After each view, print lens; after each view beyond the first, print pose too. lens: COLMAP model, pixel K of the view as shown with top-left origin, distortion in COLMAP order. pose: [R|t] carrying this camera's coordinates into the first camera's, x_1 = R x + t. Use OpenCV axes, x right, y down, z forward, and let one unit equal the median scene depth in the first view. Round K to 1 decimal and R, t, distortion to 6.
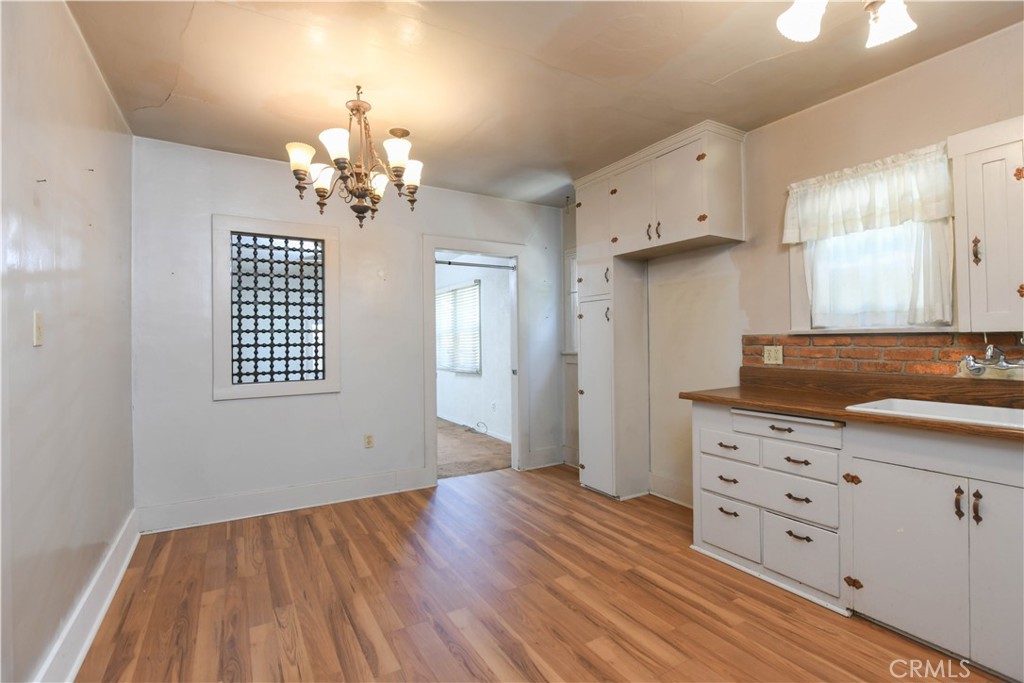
lens RADIAL K [[469.1, 0, 514.5], [0, 469.1, 335.0], [0, 0, 1]] dist [-0.012731, -0.001604]
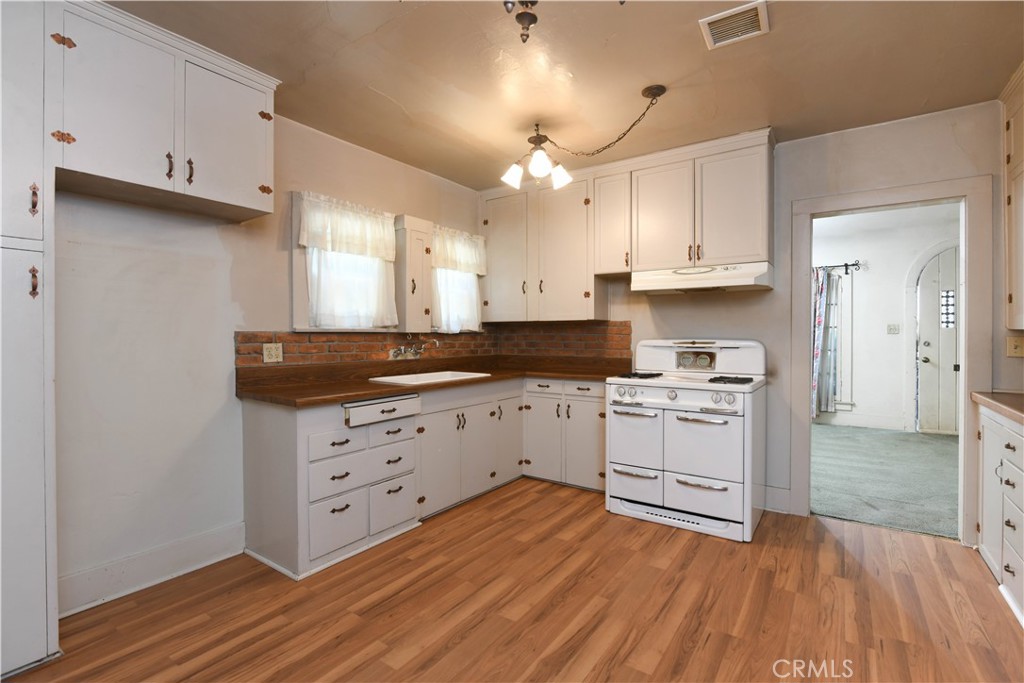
lens RADIAL K [[469.1, 0, 514.5], [0, 469.1, 335.0], [0, 0, 1]] dist [-0.012731, -0.001604]
pose [[-0.408140, 0.010589, 0.912858, -0.612614], [-0.002844, 0.999913, -0.012870, 0.019613], [-0.912915, -0.007849, -0.408074, 1.074979]]
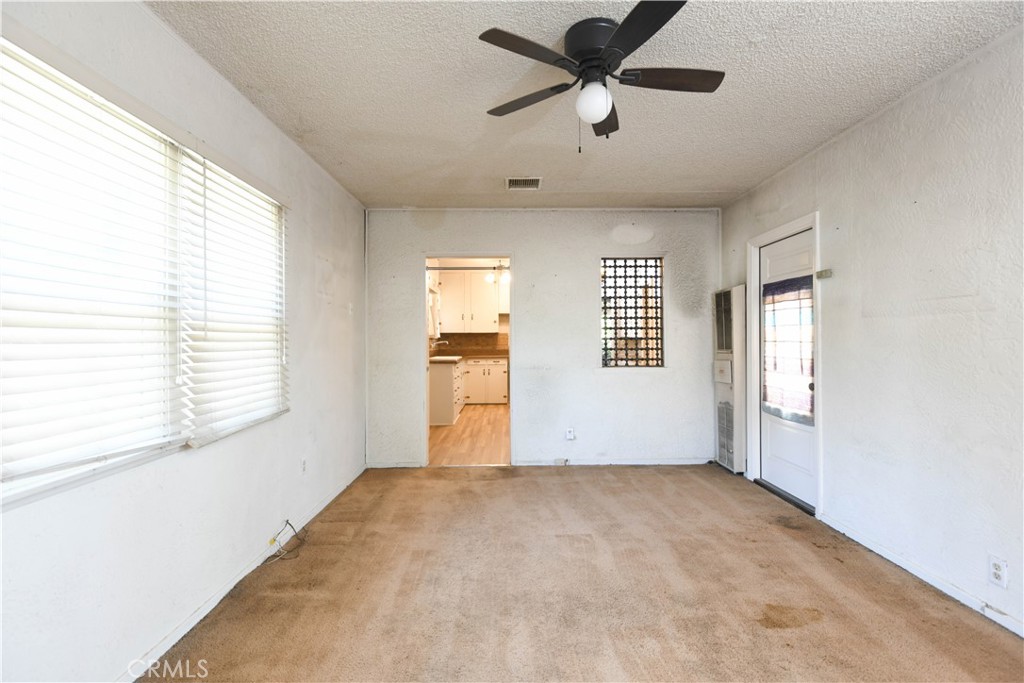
lens RADIAL K [[469.1, 0, 514.5], [0, 469.1, 335.0], [0, 0, 1]] dist [-0.012731, -0.001604]
pose [[-0.863824, 0.019763, 0.503405, -1.227380], [0.008881, 0.999672, -0.024007, 0.053559], [-0.503715, -0.016267, -0.863717, 3.200896]]
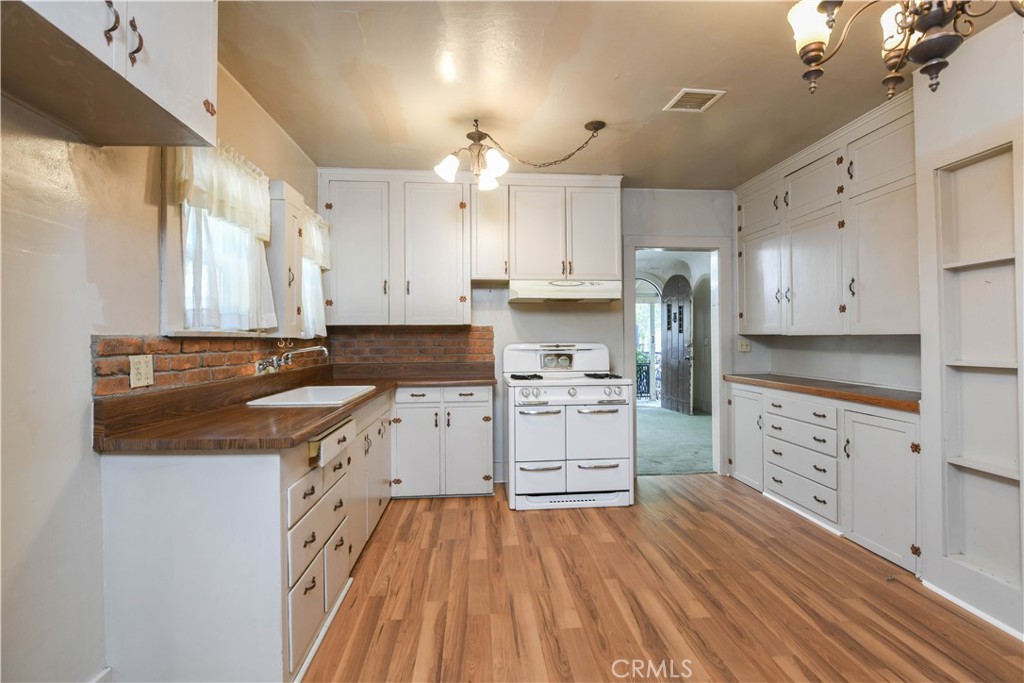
lens RADIAL K [[469.1, 0, 514.5], [0, 469.1, 335.0], [0, 0, 1]] dist [-0.012731, -0.001604]
pose [[-0.896653, 0.021899, 0.442192, -0.141790], [0.013462, 0.999663, -0.022211, 0.019333], [-0.442529, -0.013963, -0.896645, 1.507412]]
